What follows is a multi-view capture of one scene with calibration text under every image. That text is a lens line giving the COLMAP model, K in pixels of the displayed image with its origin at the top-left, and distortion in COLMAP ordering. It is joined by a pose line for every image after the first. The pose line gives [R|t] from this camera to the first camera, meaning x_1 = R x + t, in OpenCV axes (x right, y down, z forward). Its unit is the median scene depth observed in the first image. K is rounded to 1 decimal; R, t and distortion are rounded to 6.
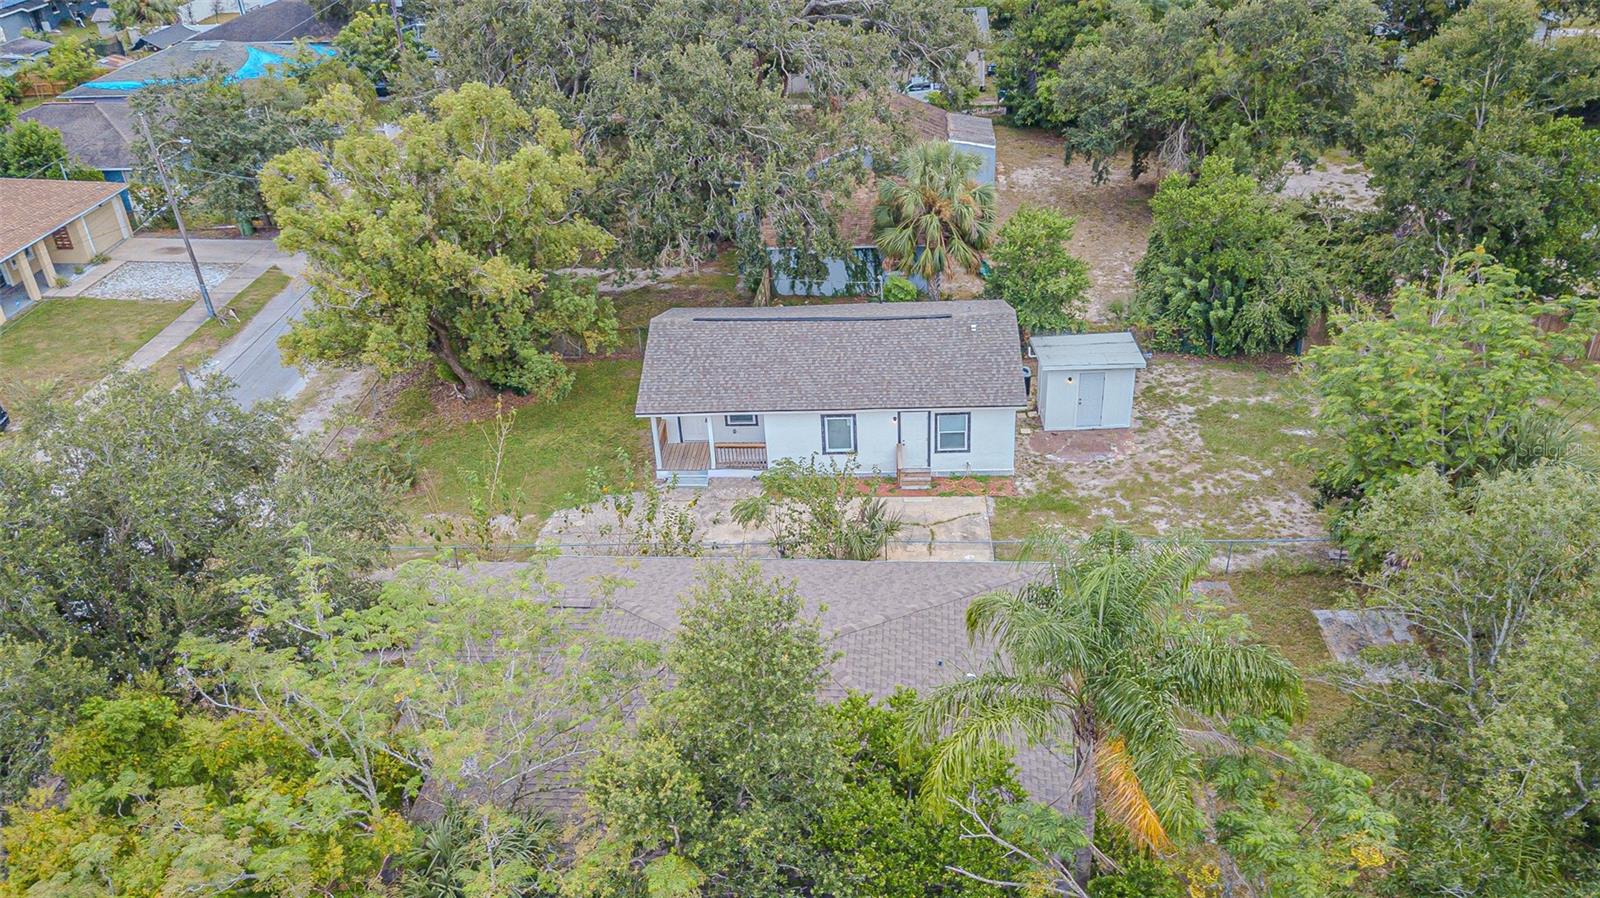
lens RADIAL K [[1256.5, 0, 800.0], [0, 1256.5, 449.0], [0, 0, 1]] dist [0.017433, 0.001526]
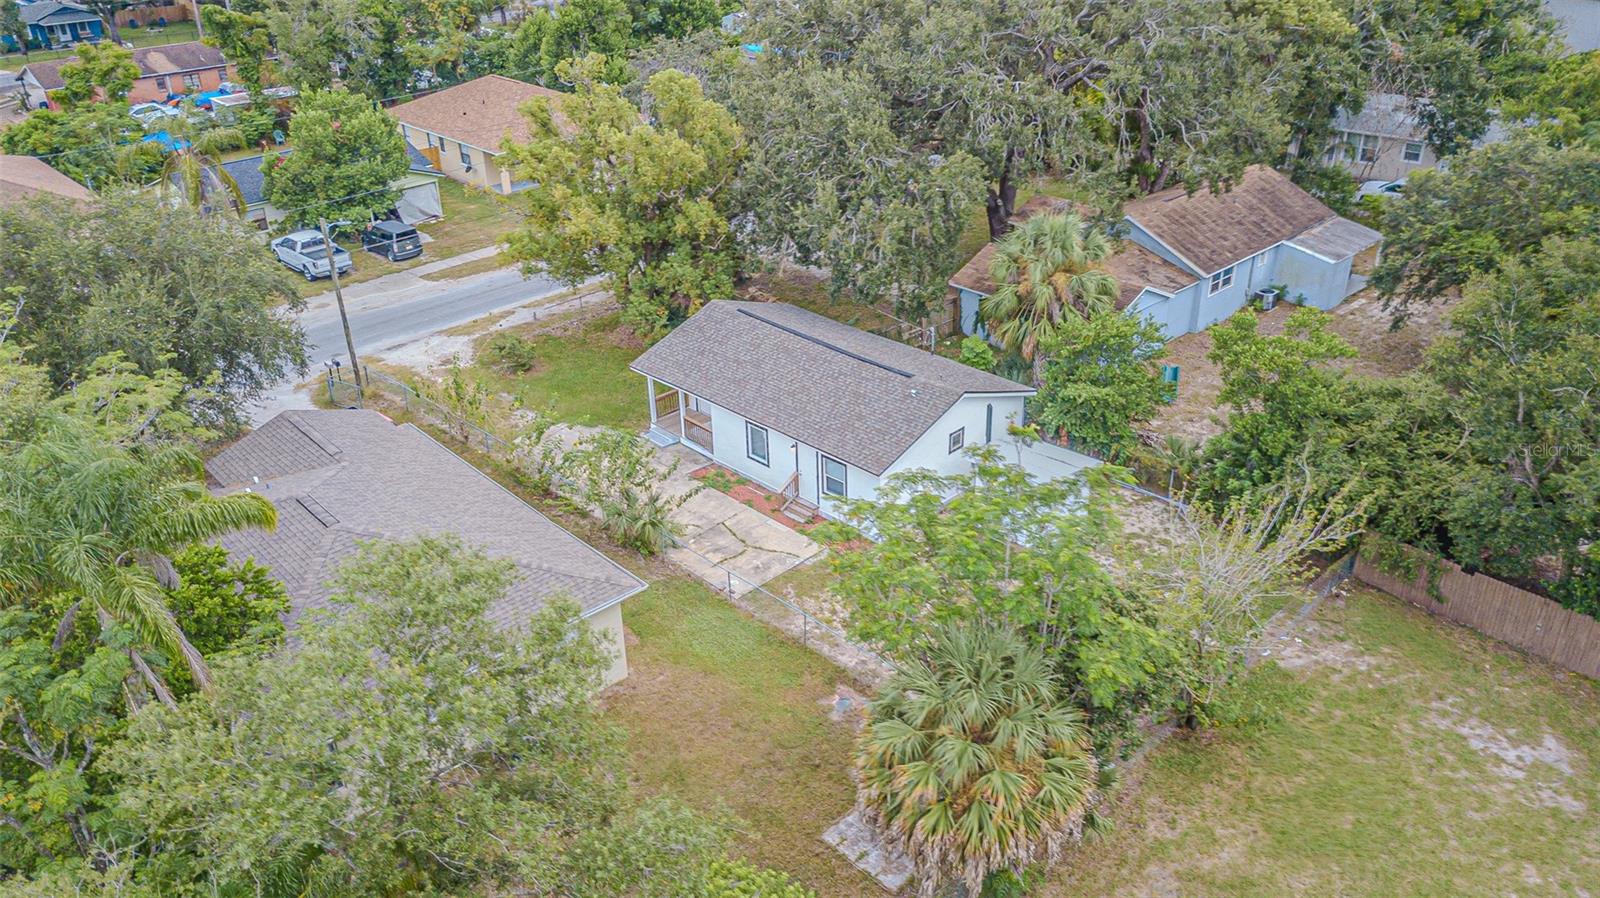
lens RADIAL K [[1228.2, 0, 800.0], [0, 1228.2, 449.0], [0, 0, 1]] dist [0.011116, 0.015730]
pose [[0.740281, 0.342544, -0.578487, 0.617362], [-0.347412, 0.931582, 0.107048, -0.122612], [0.575577, 0.121728, 0.808637, 0.173491]]
